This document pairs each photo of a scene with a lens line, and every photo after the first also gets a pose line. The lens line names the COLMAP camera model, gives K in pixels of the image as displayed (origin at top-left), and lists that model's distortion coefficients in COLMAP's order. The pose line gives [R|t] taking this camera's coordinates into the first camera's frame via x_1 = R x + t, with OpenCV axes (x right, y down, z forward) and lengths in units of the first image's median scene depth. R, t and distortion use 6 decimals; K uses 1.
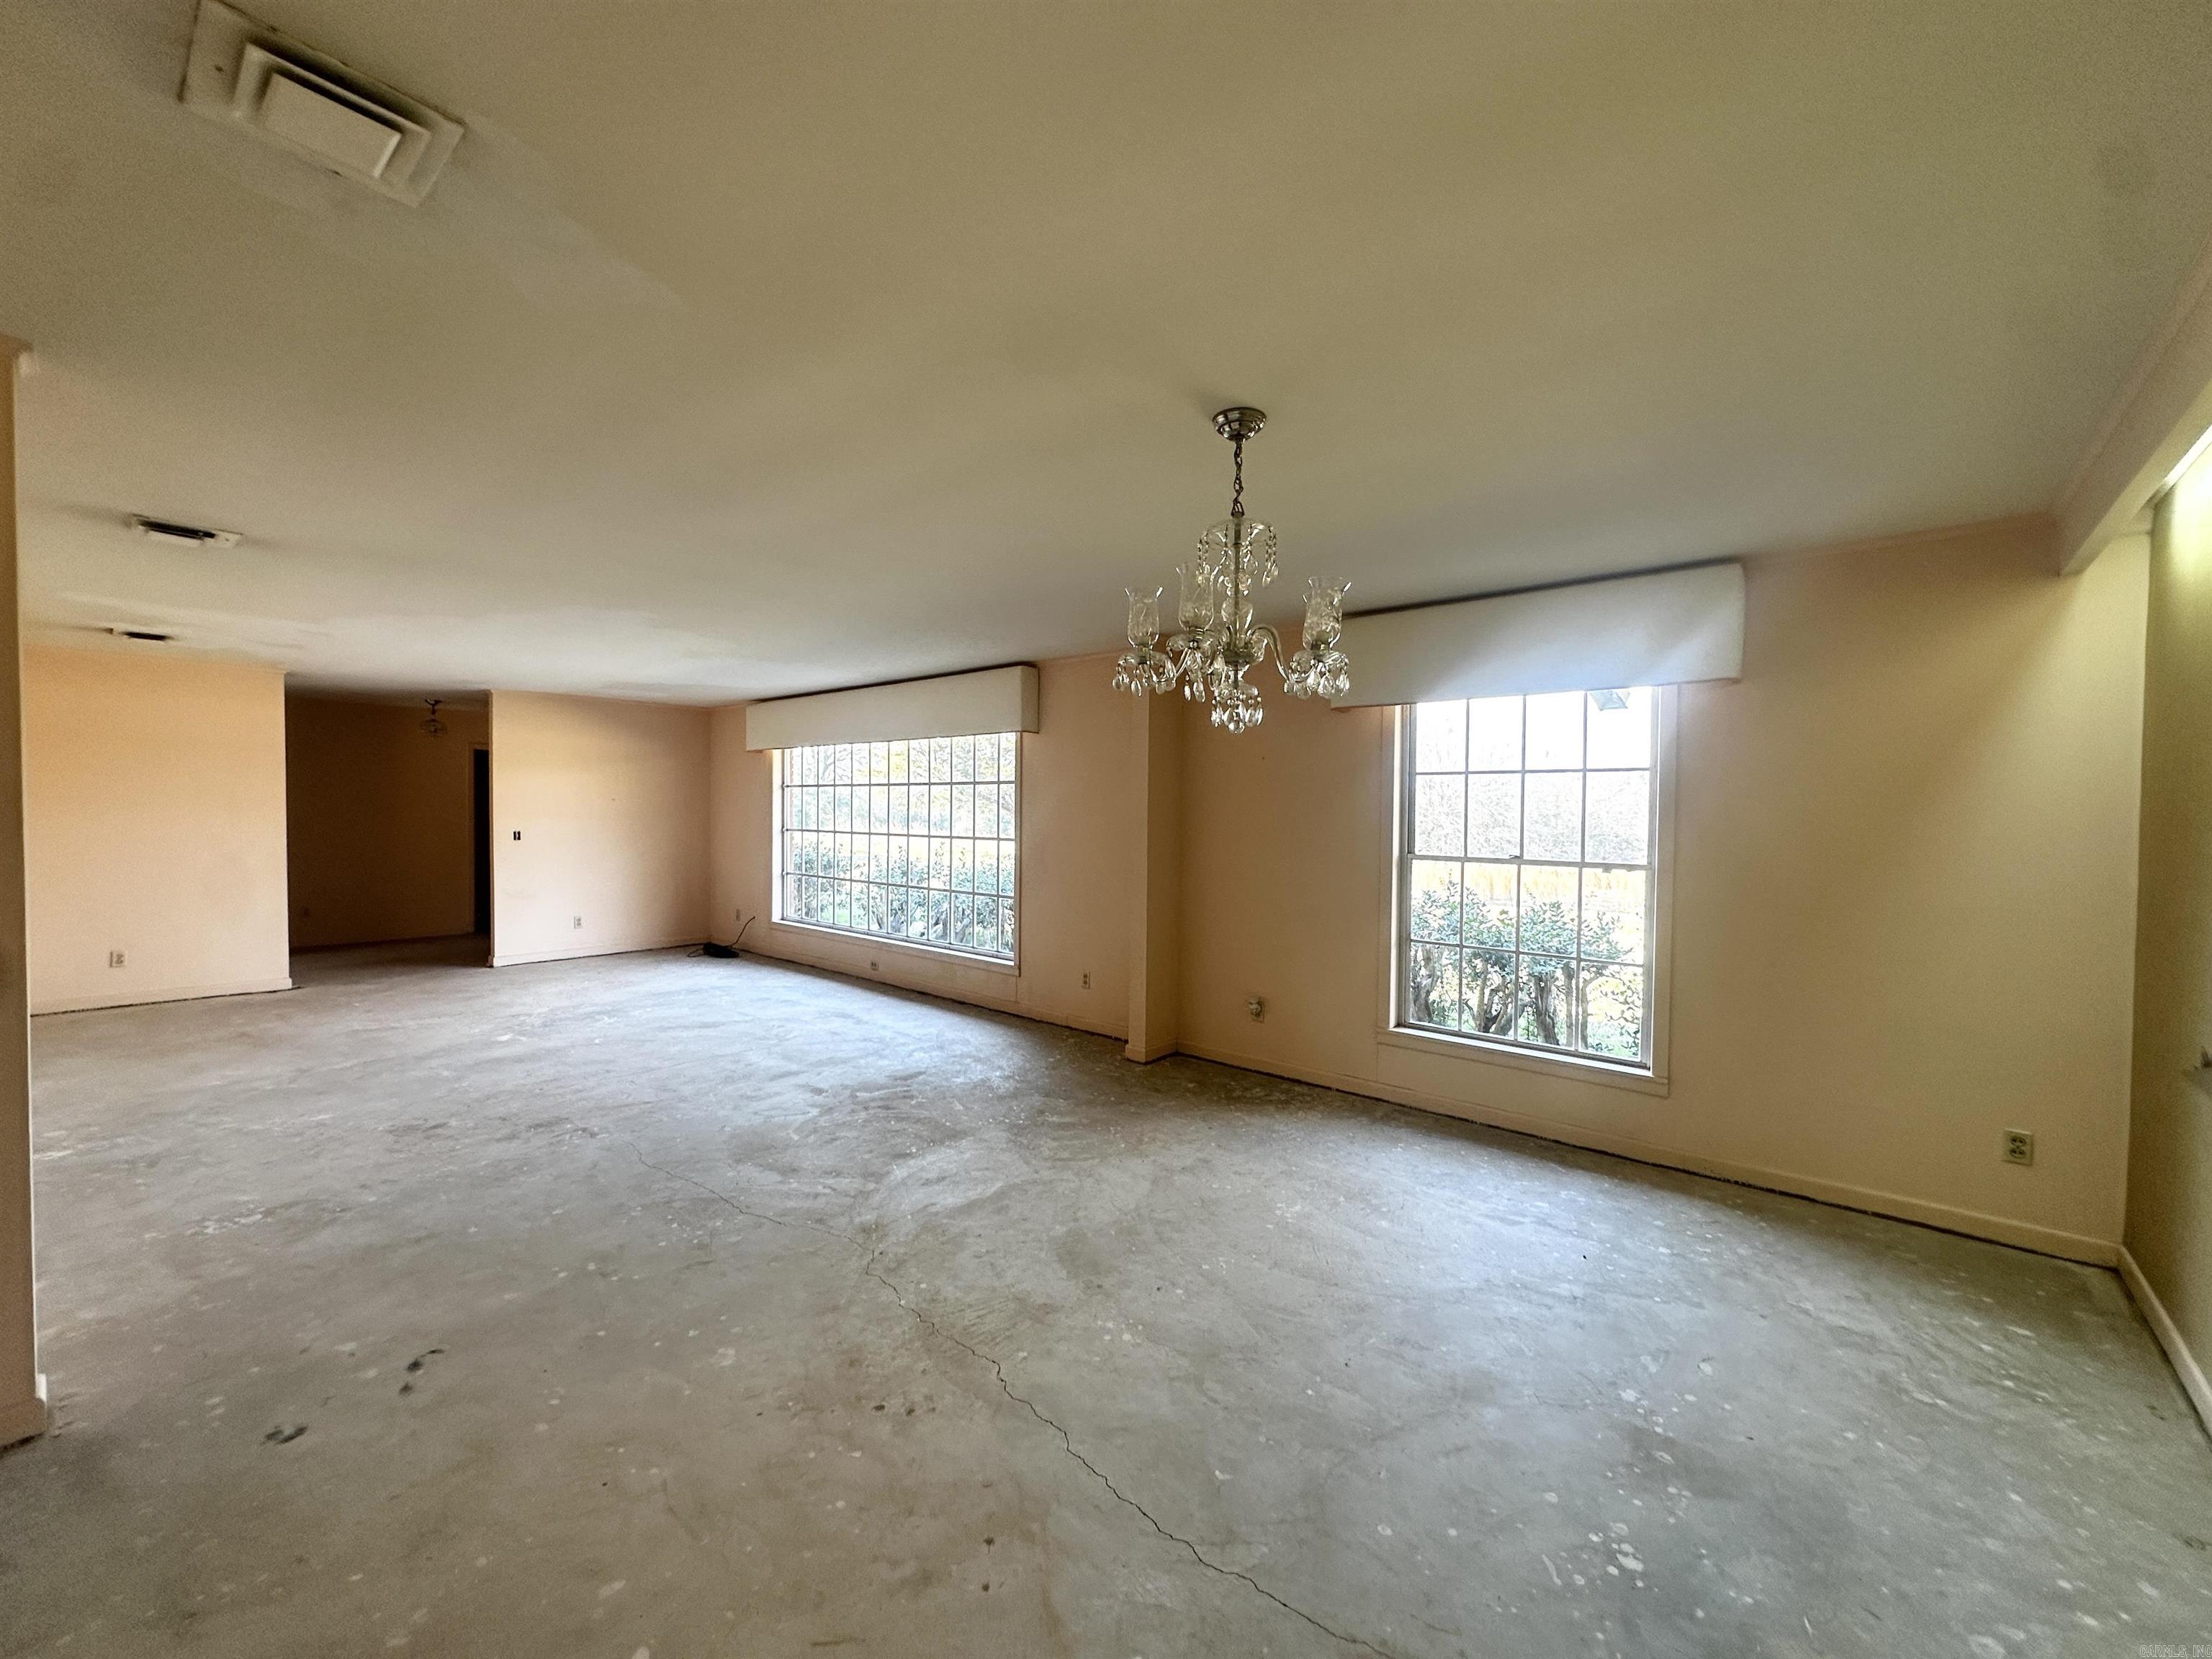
lens RADIAL K [[875.3, 0, 1104.7], [0, 875.3, 828.3], [0, 0, 1]] dist [-0.003167, 0.000662]
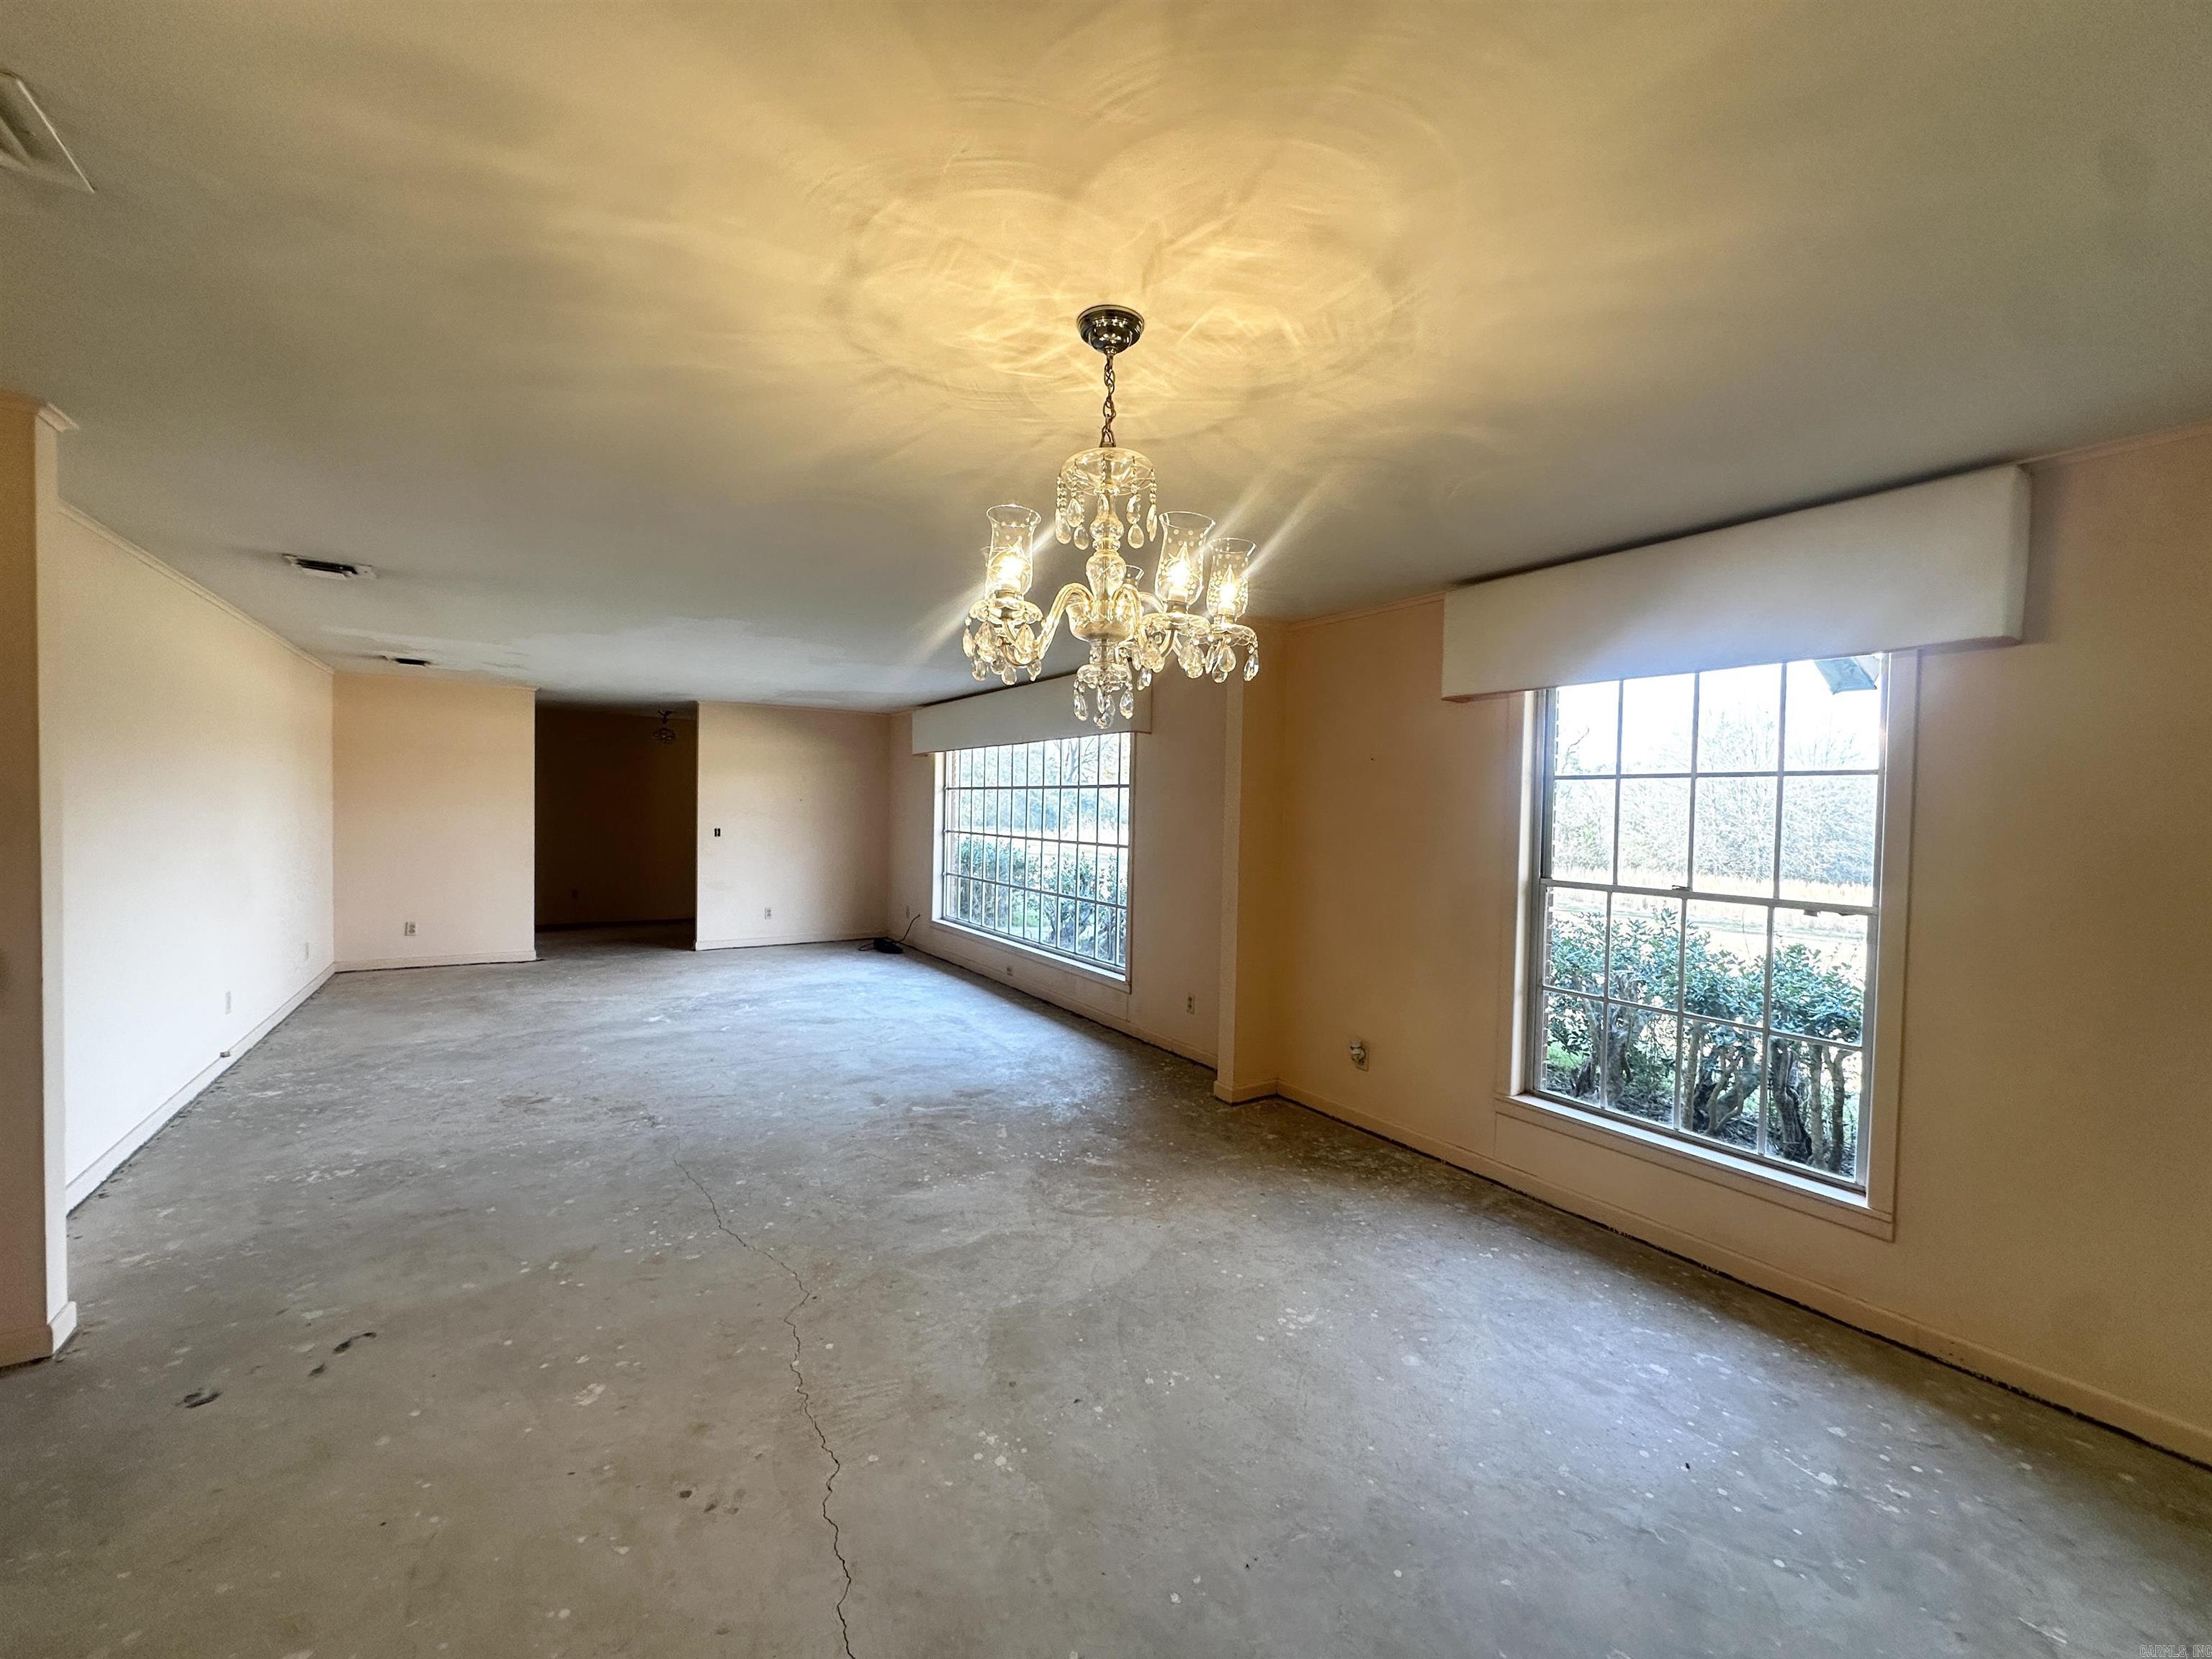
lens RADIAL K [[877.2, 0, 1106.0], [0, 877.2, 829.5], [0, 0, 1]] dist [-0.003898, 0.000831]
pose [[0.961371, 0.017117, -0.274724, 0.188582], [-0.017405, 0.999848, 0.001390, -0.009748], [0.274706, 0.003445, 0.961522, 0.128180]]
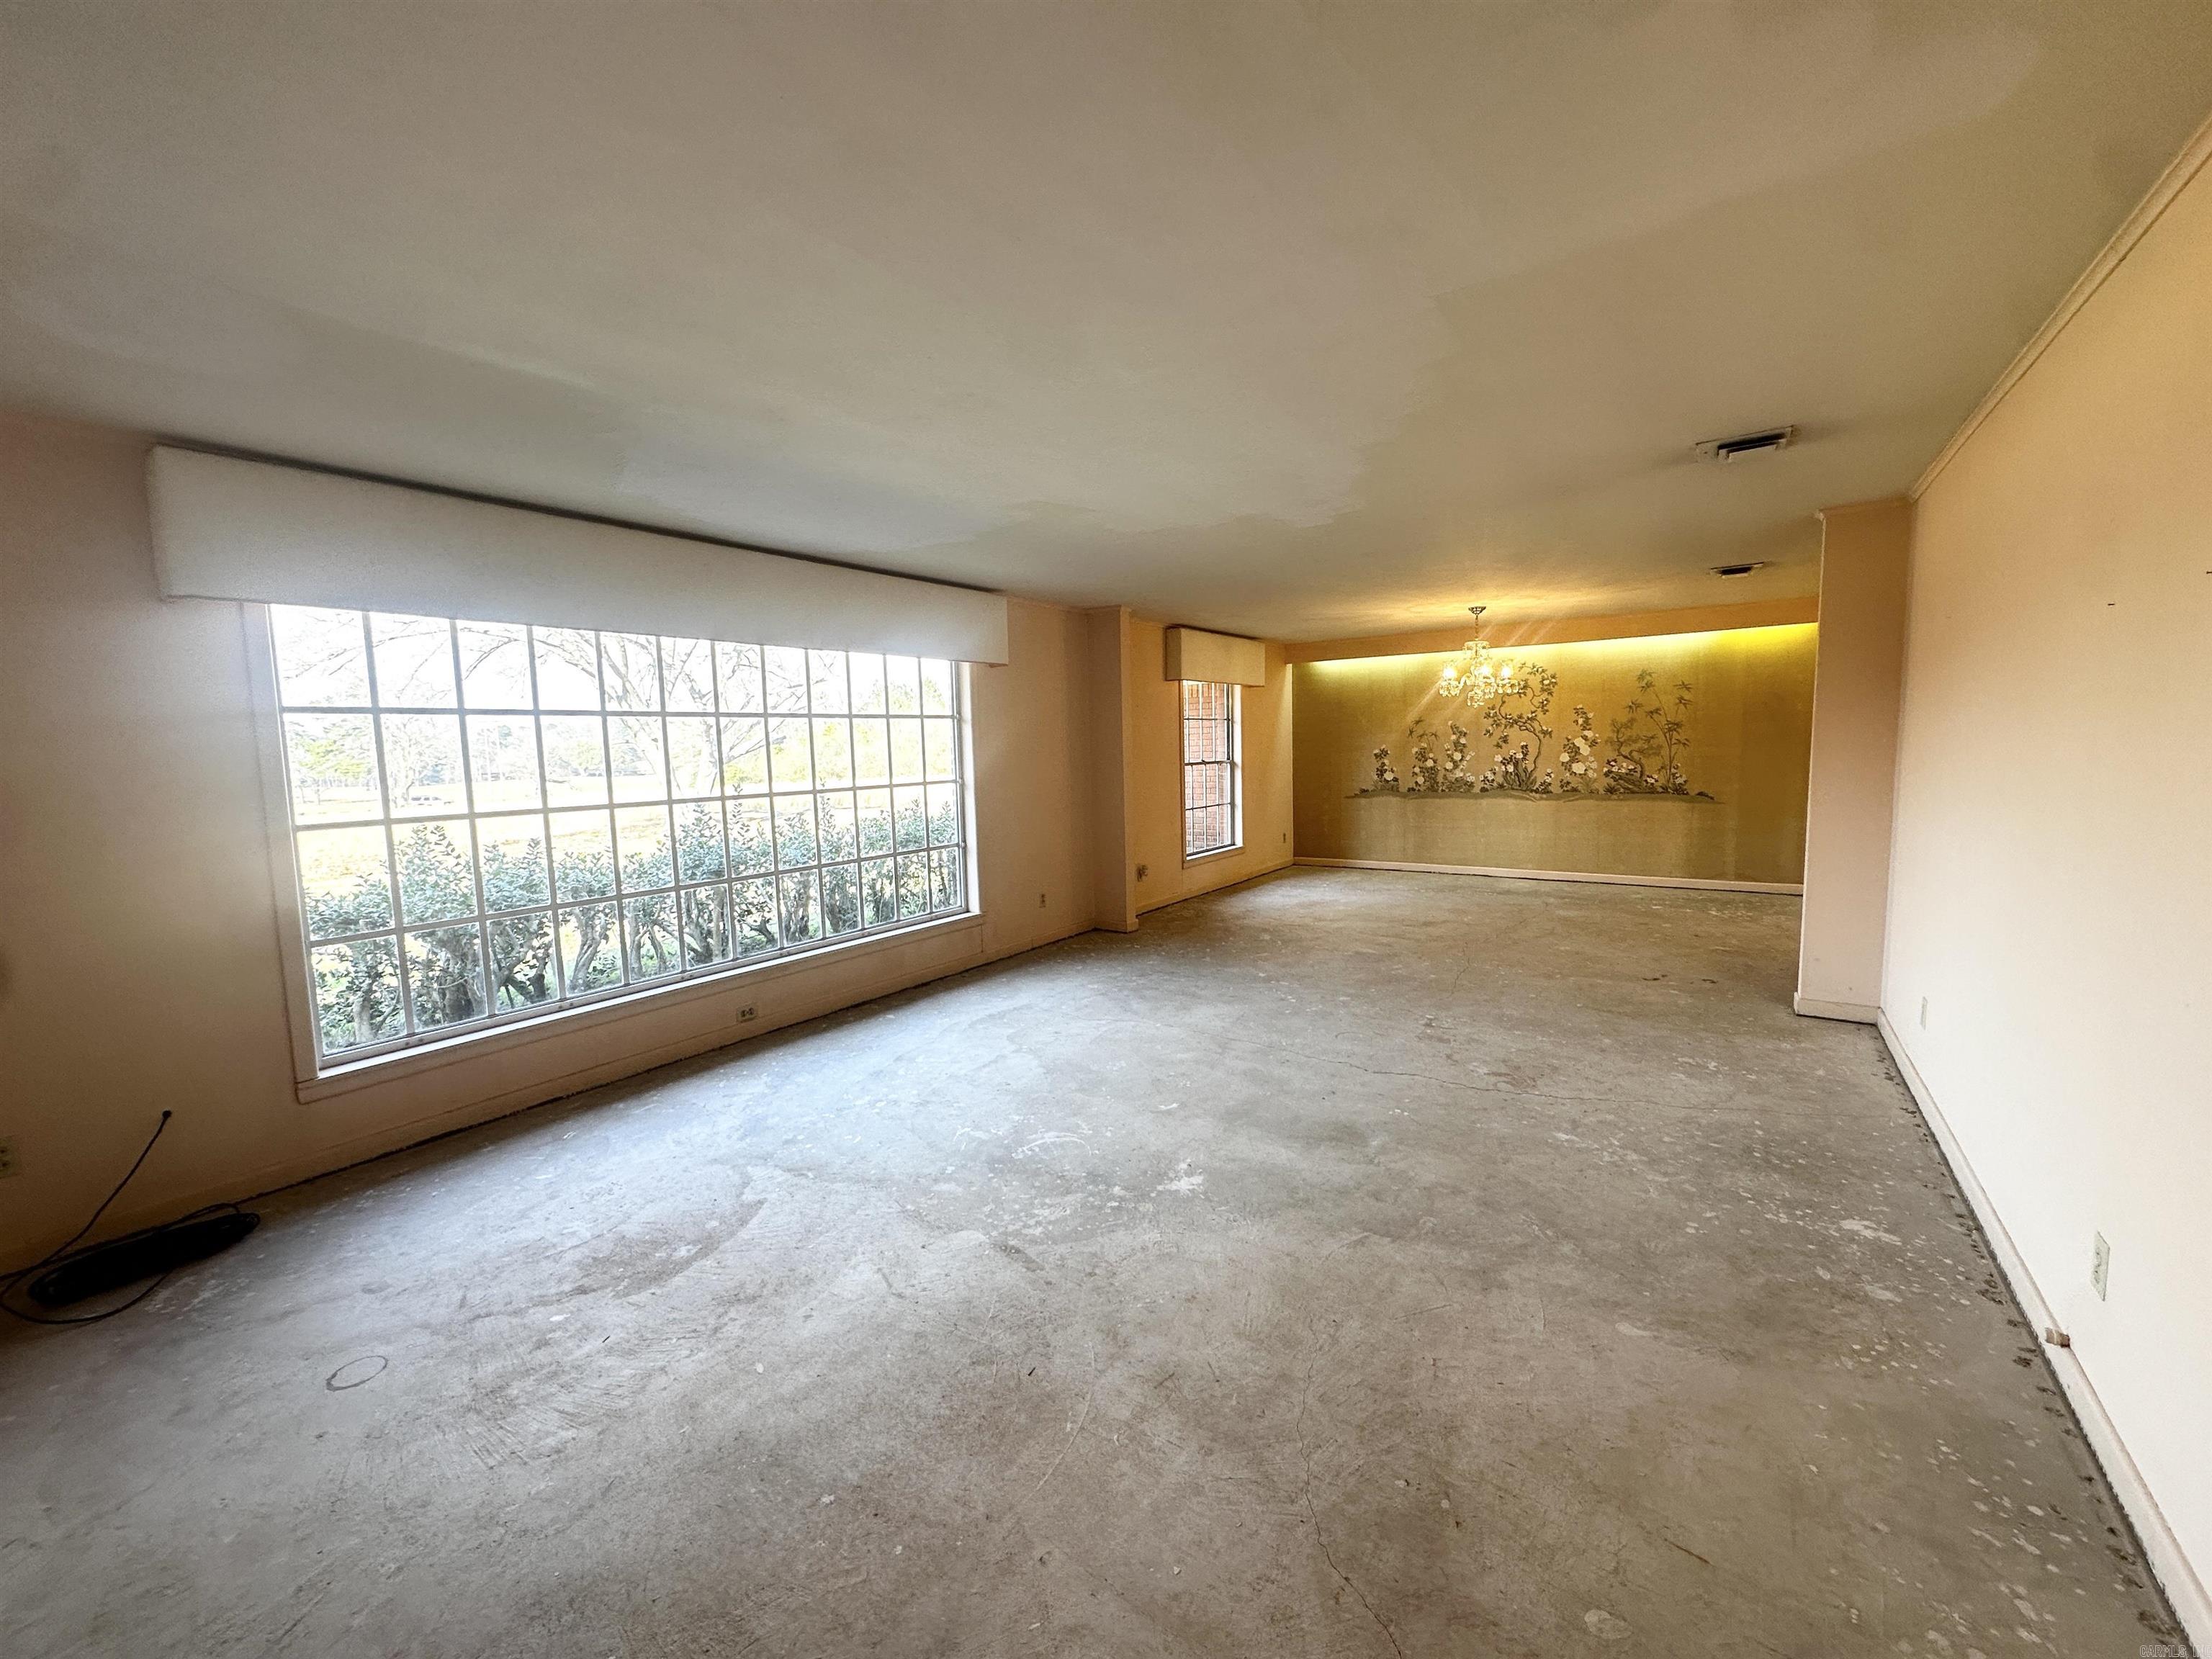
lens RADIAL K [[877.2, 0, 1106.0], [0, 877.2, 829.5], [0, 0, 1]] dist [-0.003898, 0.000831]
pose [[-0.101426, -0.105648, 0.989217, -1.481708], [0.046862, 0.992734, 0.110828, -0.043771], [-0.993739, 0.057598, -0.095739, 1.358023]]
